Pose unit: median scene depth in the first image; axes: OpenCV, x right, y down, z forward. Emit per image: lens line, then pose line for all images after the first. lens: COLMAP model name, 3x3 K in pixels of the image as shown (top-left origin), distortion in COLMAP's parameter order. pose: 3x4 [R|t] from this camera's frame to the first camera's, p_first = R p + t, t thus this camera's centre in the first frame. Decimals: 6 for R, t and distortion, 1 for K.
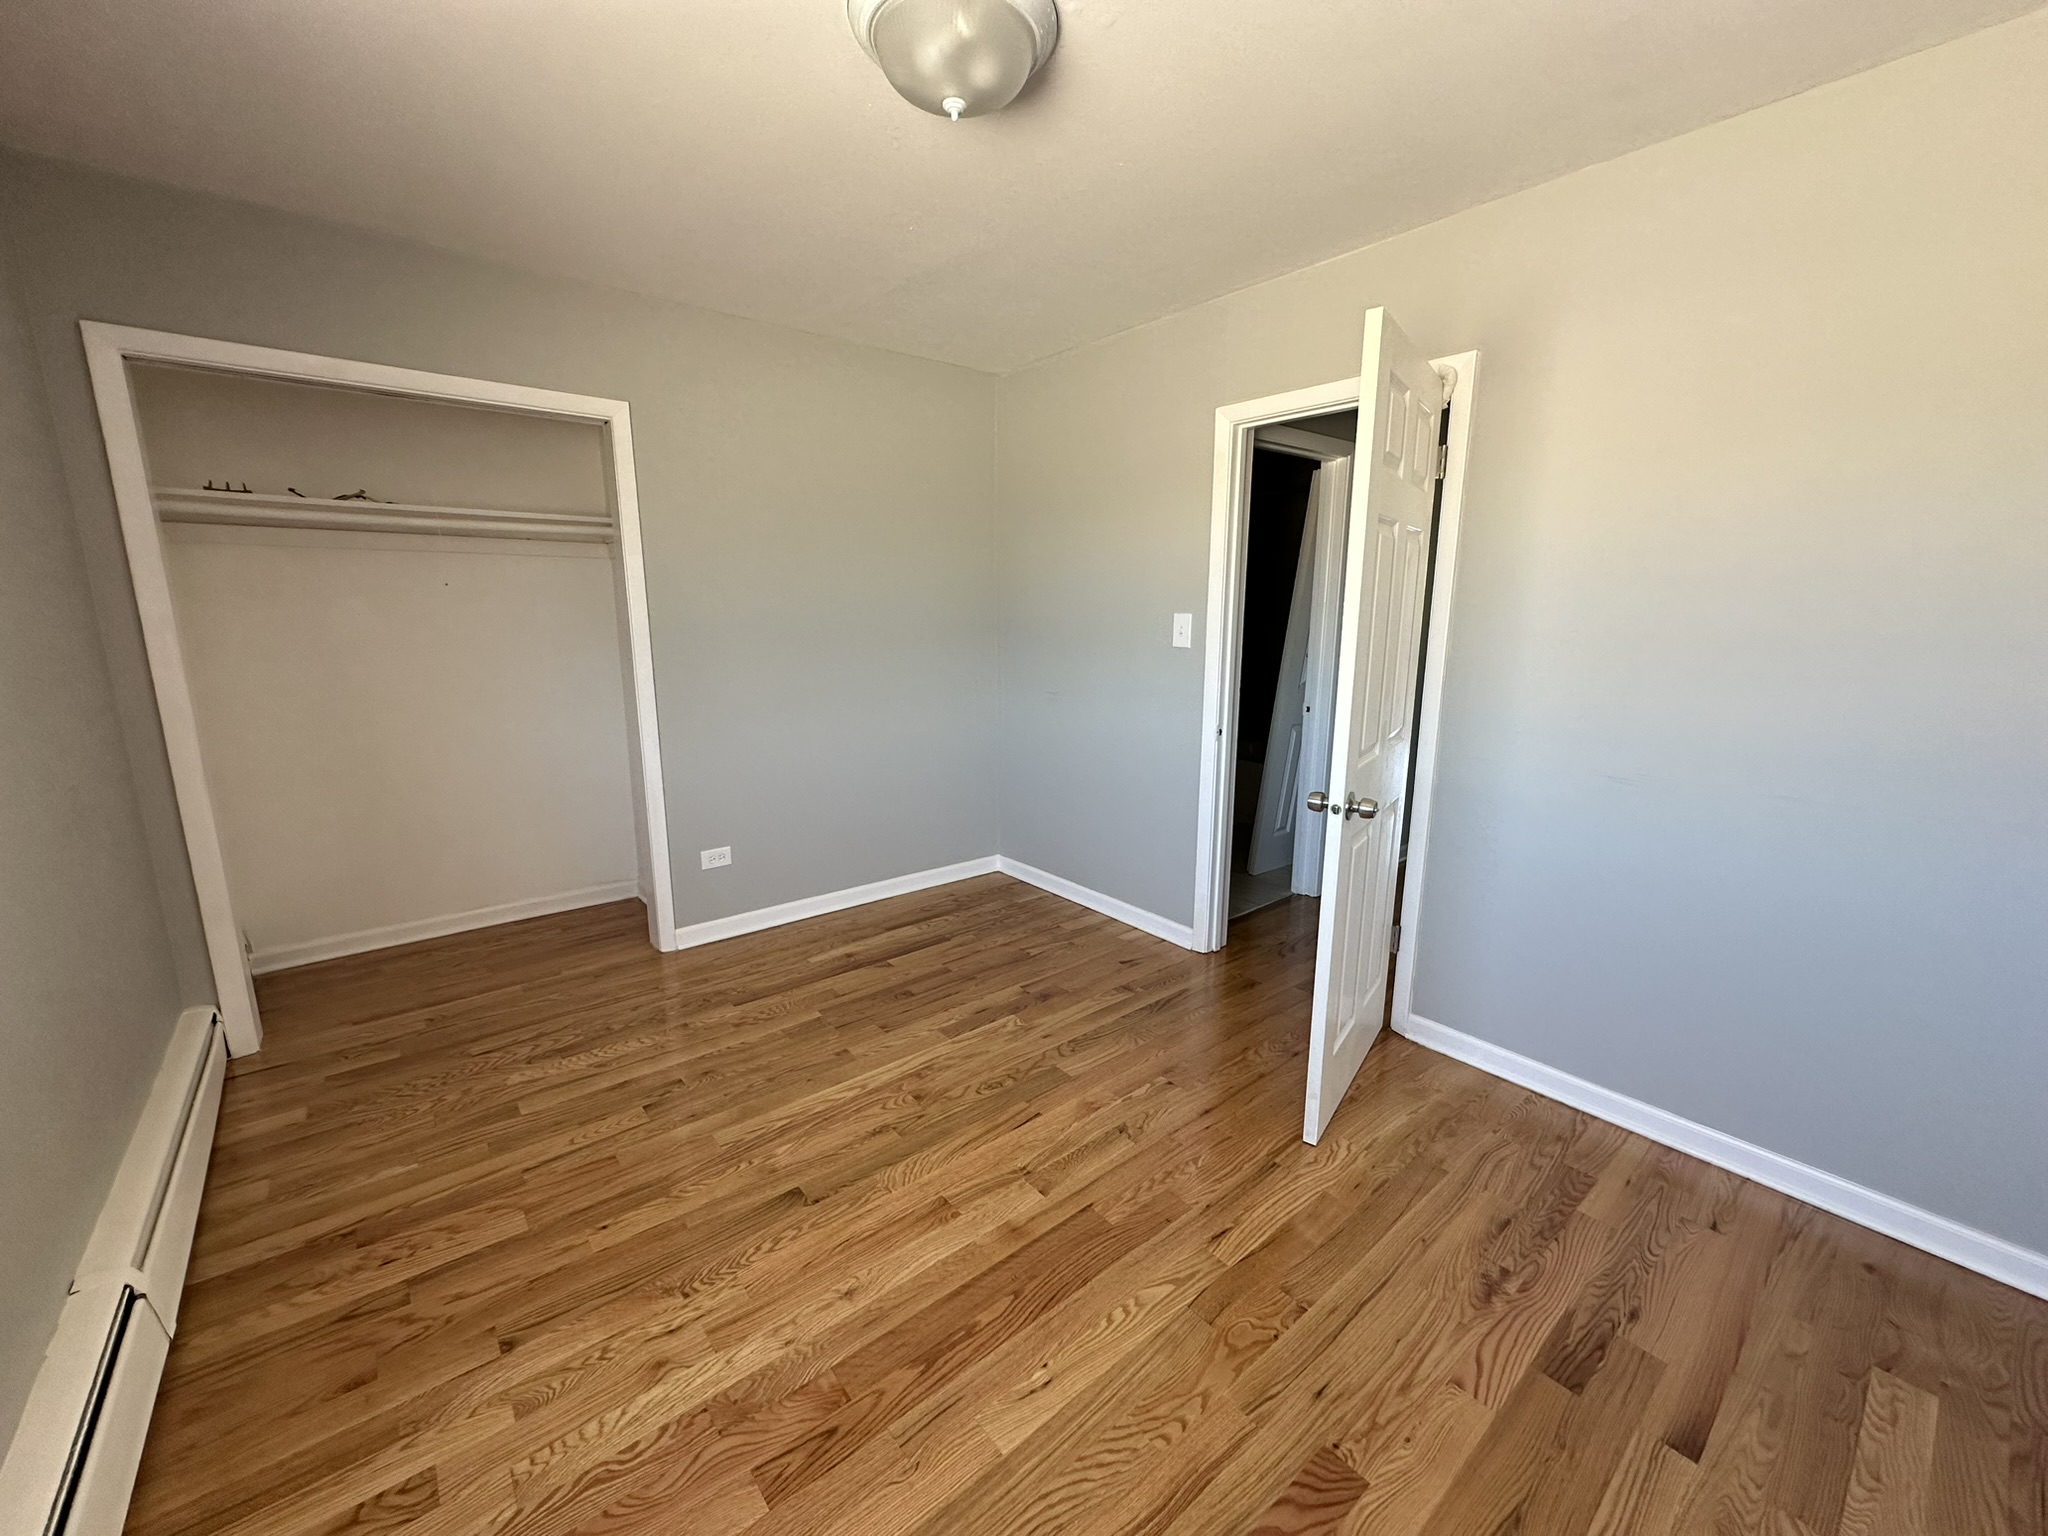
lens RADIAL K [[815.0, 0, 1025.2], [0, 815.0, 768.4], [0, 0, 1]] dist [-0.005503, 0.001171]
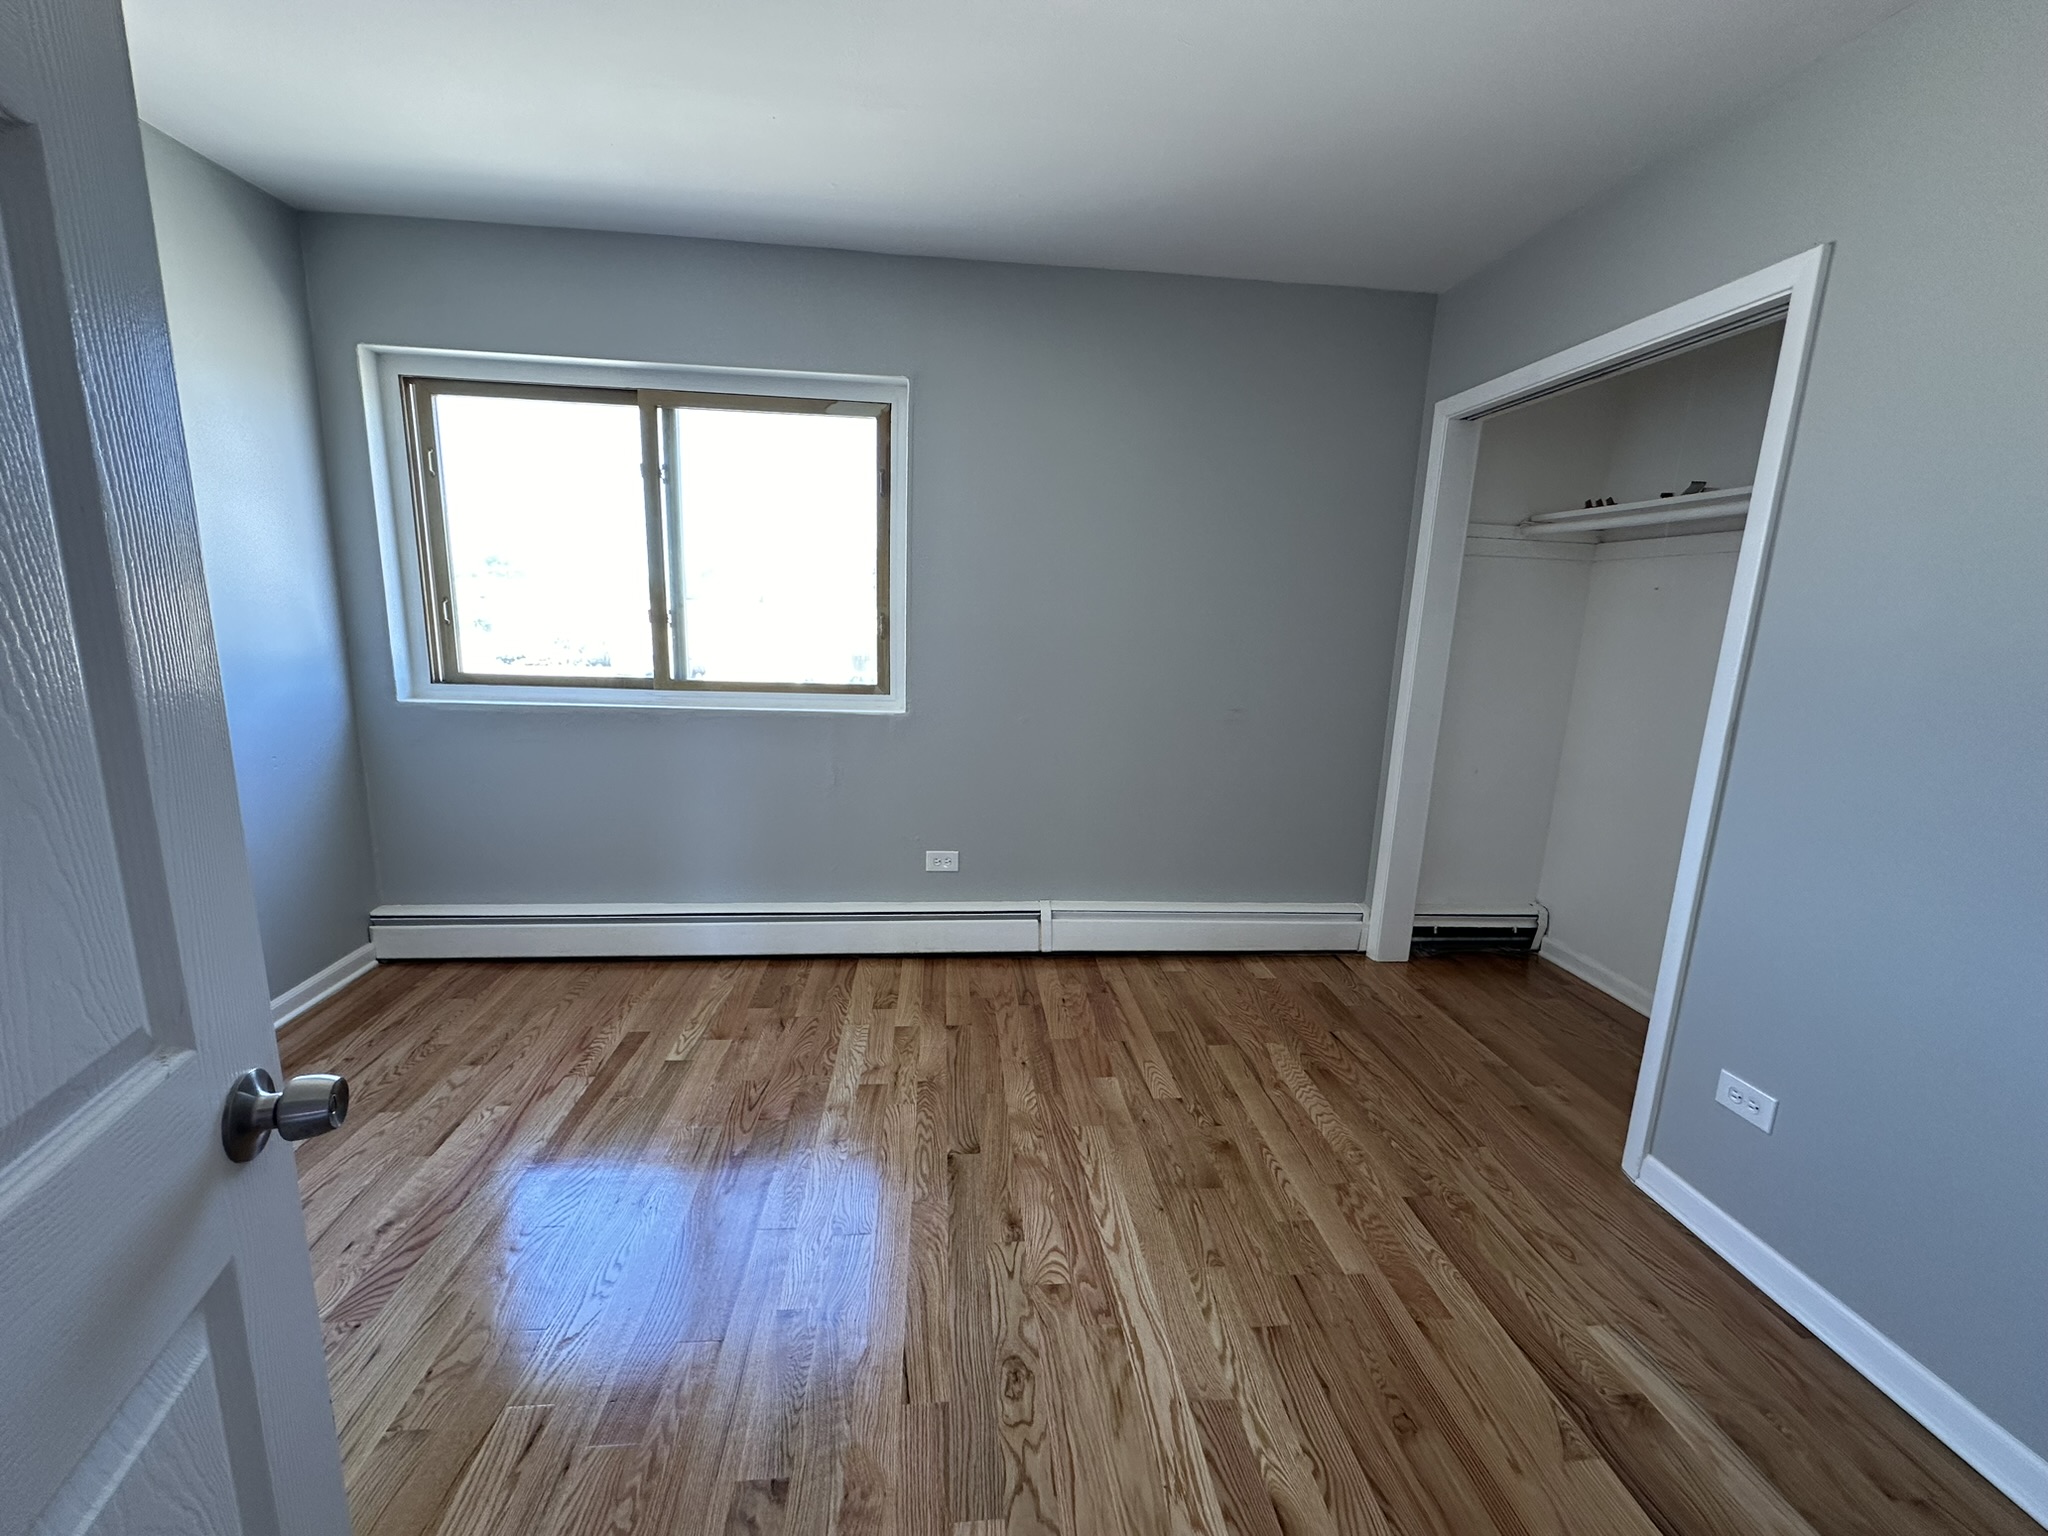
lens RADIAL K [[815.0, 0, 1016.7], [0, 815.0, 765.7], [0, 0, 1]] dist [-0.005503, 0.001171]
pose [[-0.565889, 0.133259, -0.813641, 0.367496], [-0.197340, 0.936275, 0.290595, -0.197236], [0.800516, 0.325009, -0.503531, 1.108706]]
